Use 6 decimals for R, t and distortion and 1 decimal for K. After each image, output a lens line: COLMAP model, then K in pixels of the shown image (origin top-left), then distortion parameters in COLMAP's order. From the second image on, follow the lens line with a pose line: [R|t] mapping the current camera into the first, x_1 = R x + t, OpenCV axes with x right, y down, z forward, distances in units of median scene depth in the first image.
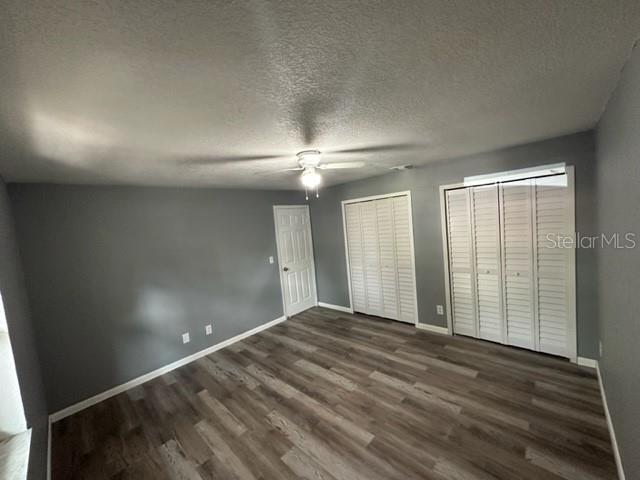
lens RADIAL K [[255.3, 0, 321.3], [0, 255.3, 241.4], [0, 0, 1]] dist [-0.005392, 0.001357]
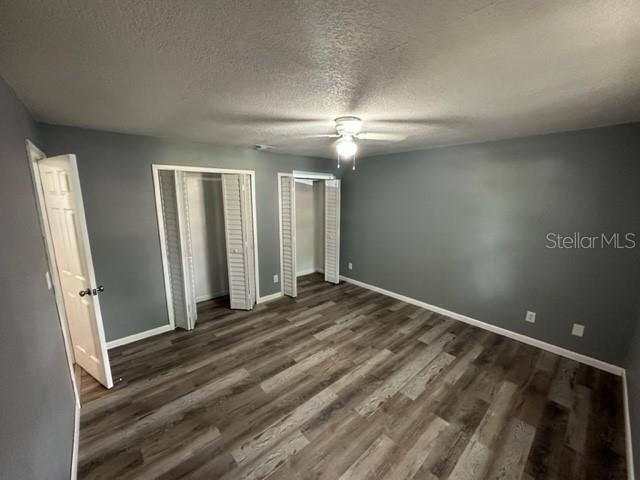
lens RADIAL K [[255.3, 0, 321.0], [0, 255.3, 239.4], [0, 0, 1]] dist [-0.005392, 0.001357]
pose [[0.082771, -0.082492, 0.993149, -0.878918], [0.066159, 0.994825, 0.077117, 0.013429], [-0.994370, 0.059323, 0.087800, 0.879901]]
